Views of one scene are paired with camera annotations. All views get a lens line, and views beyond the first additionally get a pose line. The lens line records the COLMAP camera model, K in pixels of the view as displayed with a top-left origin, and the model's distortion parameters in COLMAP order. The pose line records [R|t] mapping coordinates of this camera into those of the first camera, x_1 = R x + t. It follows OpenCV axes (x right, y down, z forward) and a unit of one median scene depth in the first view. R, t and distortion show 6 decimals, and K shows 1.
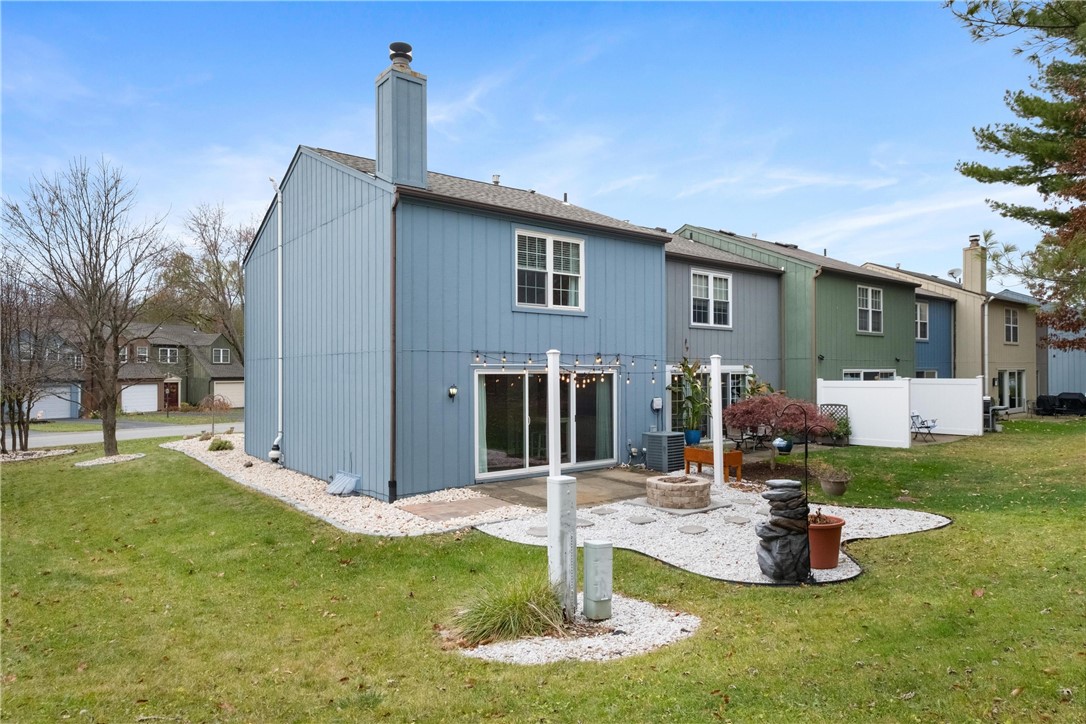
lens RADIAL K [[640.4, 0, 545.6], [0, 640.4, 376.0], [0, 0, 1]] dist [0.004014, 0.001538]
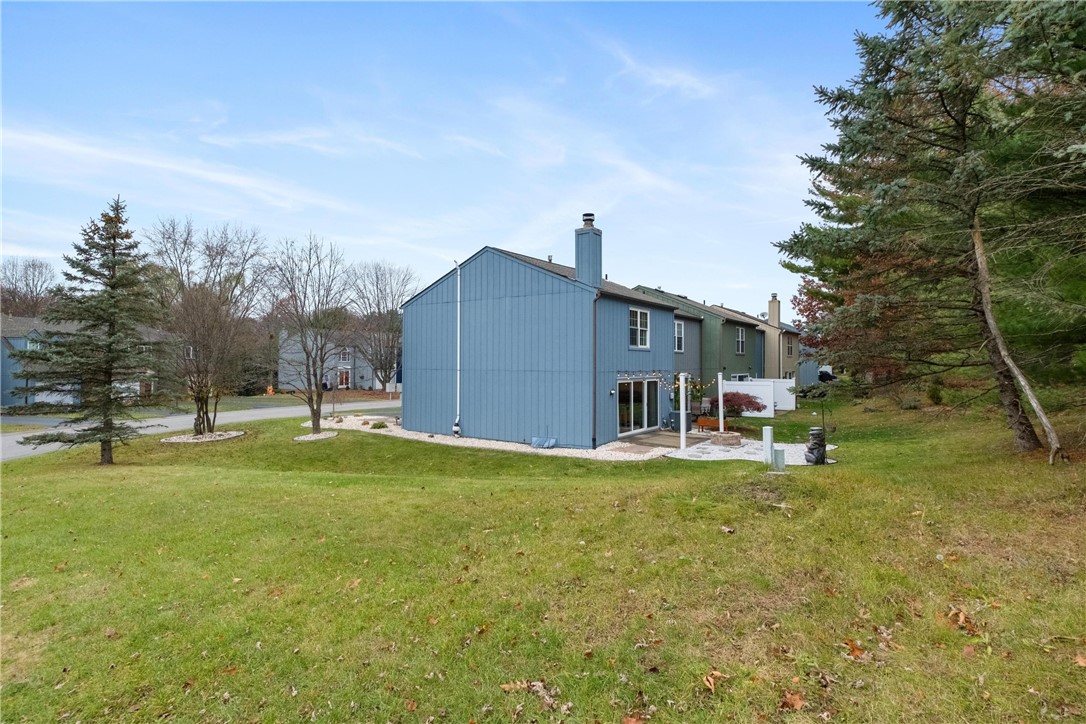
lens RADIAL K [[533.3, 0, 545.7], [0, 533.3, 358.6], [0, 0, 1]] dist [0.017578, 0.000268]
pose [[0.961461, 0.009889, 0.274763, -0.673043], [-0.006030, 0.999871, -0.014887, -0.045197], [-0.274875, 0.012657, 0.961397, -0.438641]]
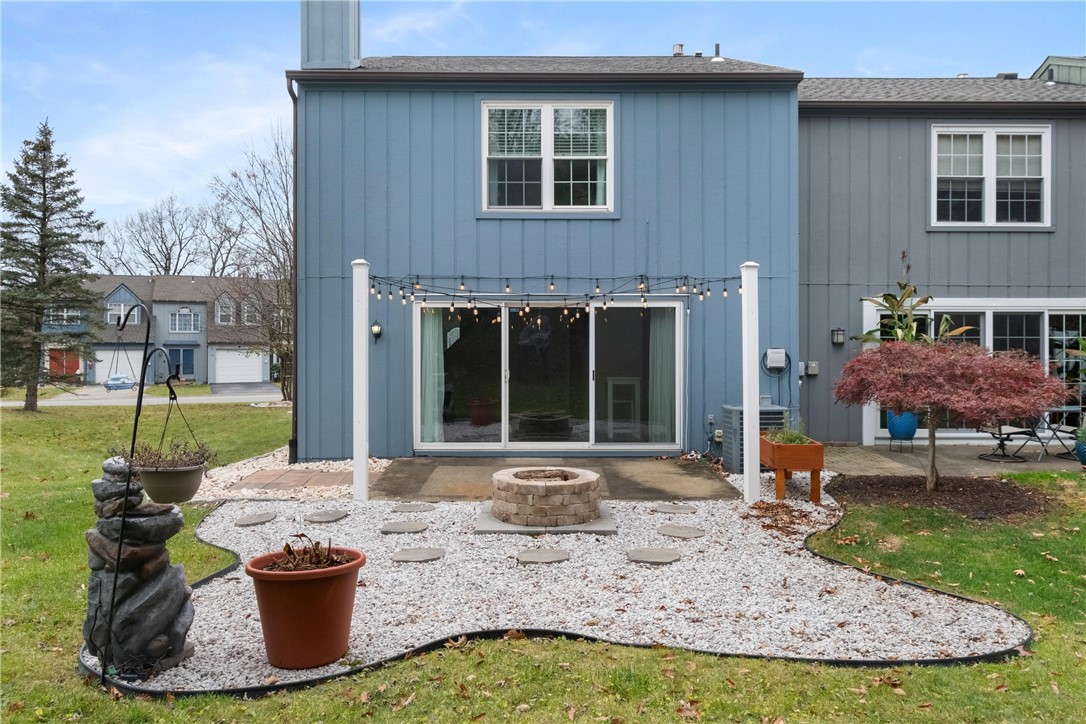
lens RADIAL K [[777.2, 0, 552.7], [0, 777.2, 344.8], [0, 0, 1]] dist [-0.006122, 0.011866]
pose [[0.795950, 0.001647, -0.605360, 0.489947], [-0.005671, 0.999973, -0.004735, 0.038523], [0.605336, 0.007201, 0.795938, 0.336479]]
